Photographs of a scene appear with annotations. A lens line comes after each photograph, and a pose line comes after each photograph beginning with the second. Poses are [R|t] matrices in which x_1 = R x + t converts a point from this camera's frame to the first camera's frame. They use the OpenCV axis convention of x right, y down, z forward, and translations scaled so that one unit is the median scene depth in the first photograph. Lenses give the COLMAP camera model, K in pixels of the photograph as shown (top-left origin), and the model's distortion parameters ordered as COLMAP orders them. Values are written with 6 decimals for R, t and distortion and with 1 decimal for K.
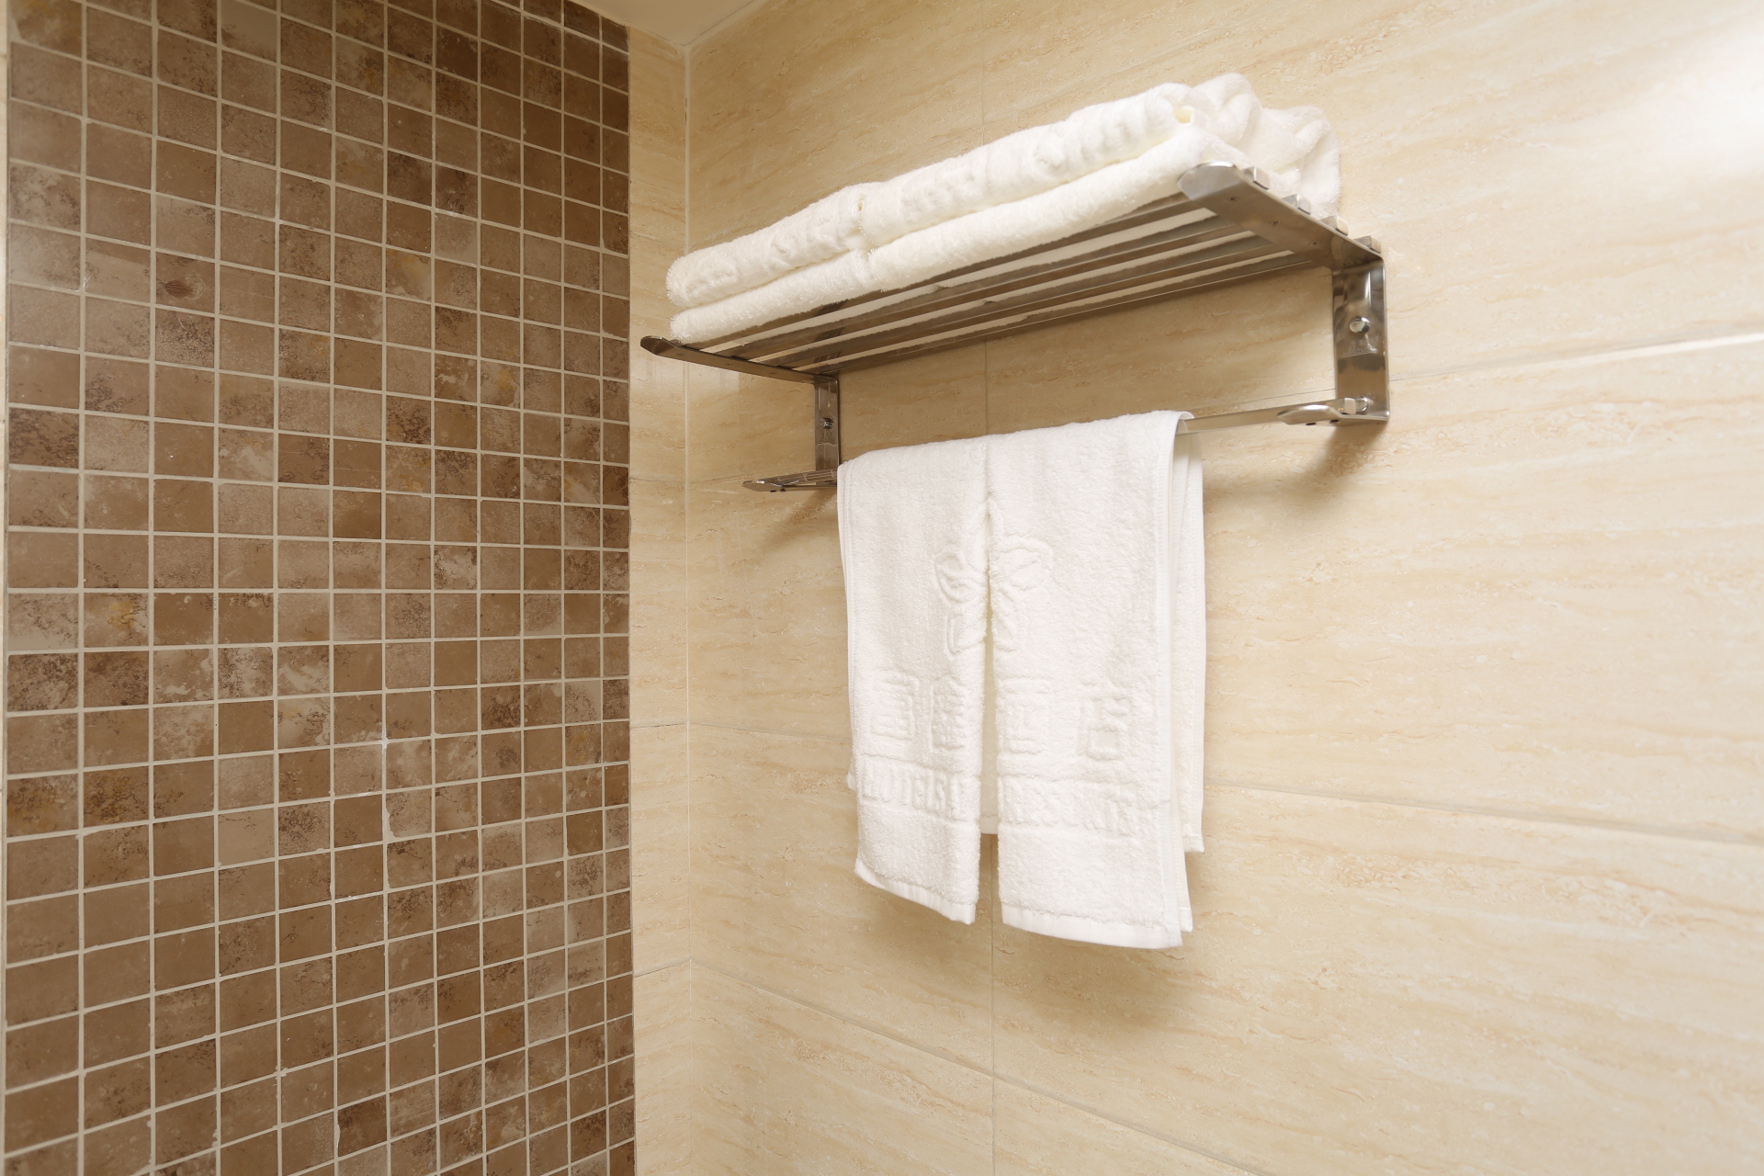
lens RADIAL K [[1092.9, 0, 861.7], [0, 1092.9, 591.9], [0, 0, 1]] dist [-0.074655, 0.056161]
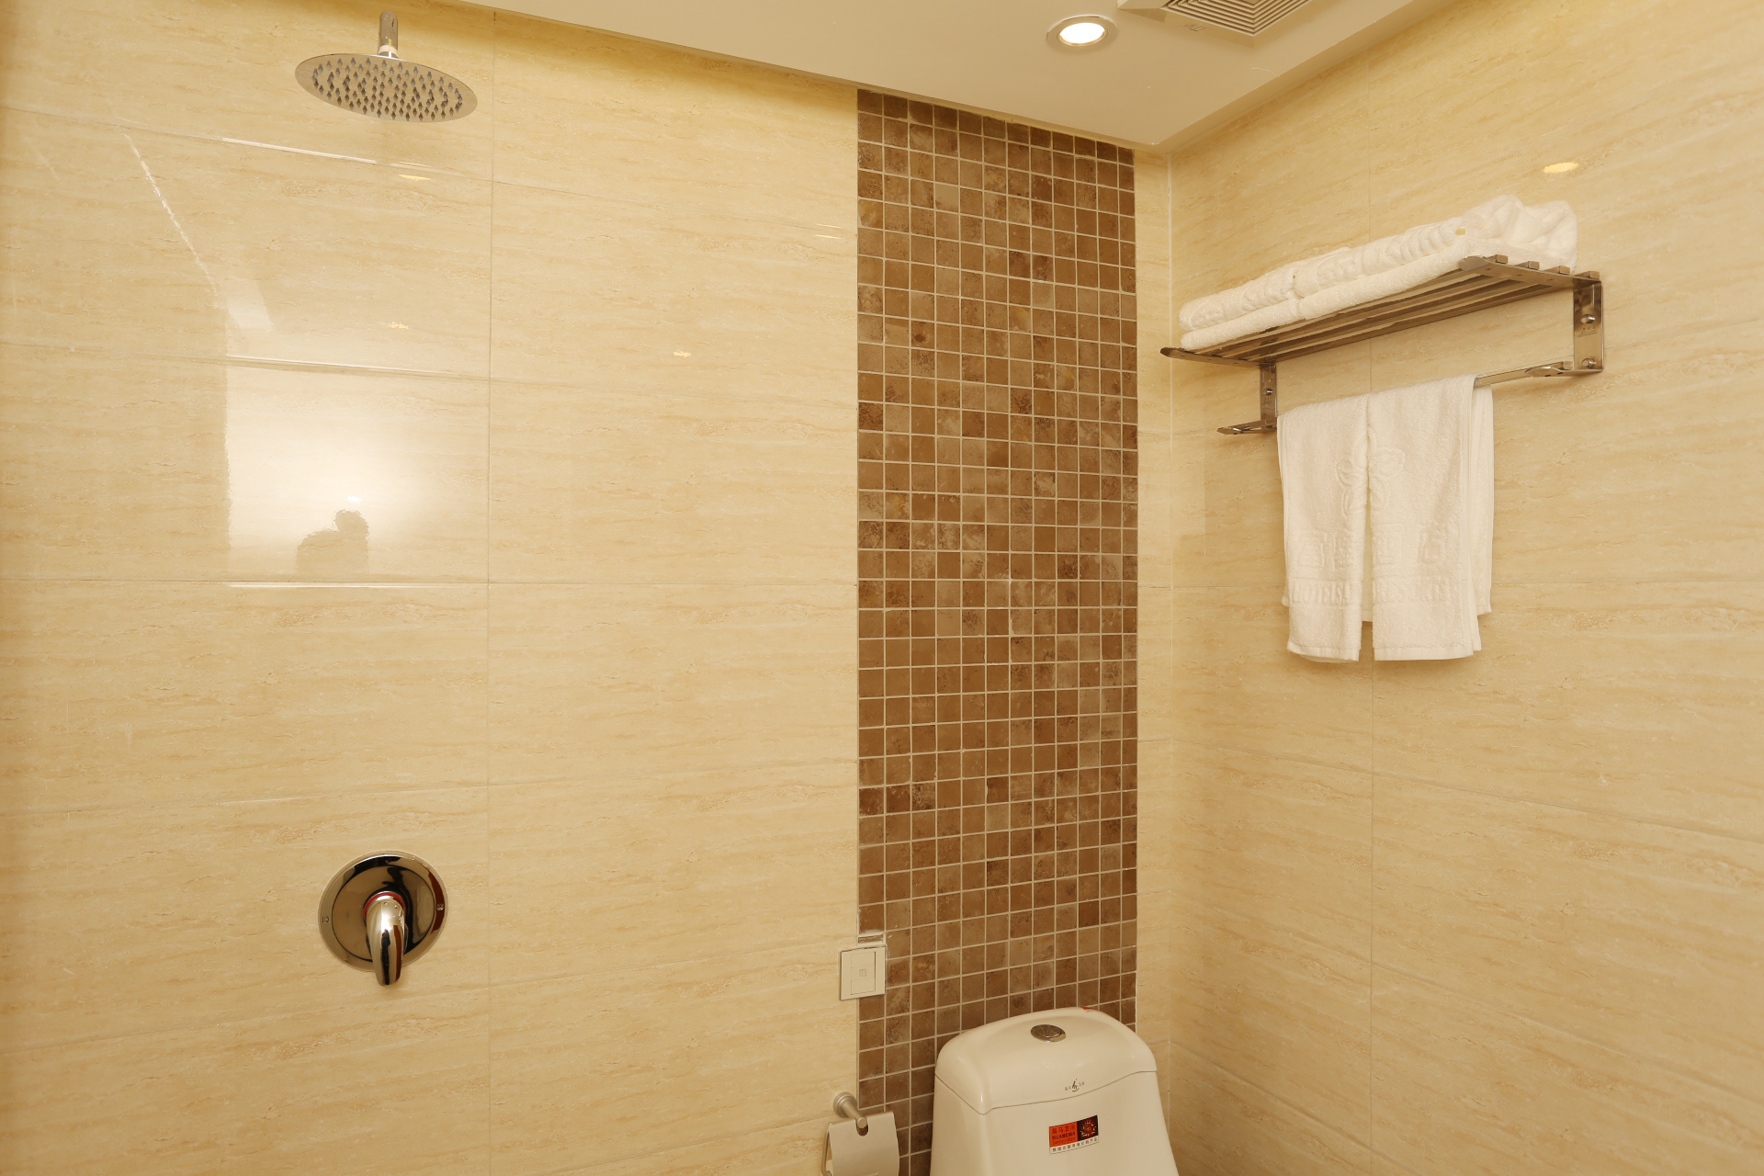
lens RADIAL K [[1092.9, 0, 861.7], [0, 1092.9, 591.9], [0, 0, 1]] dist [-0.074655, 0.056161]
pose [[0.935268, 0.006637, -0.353879, -0.029852], [-0.001475, 0.999889, 0.014854, 0.135253], [0.353938, -0.013371, 0.935173, -0.812134]]
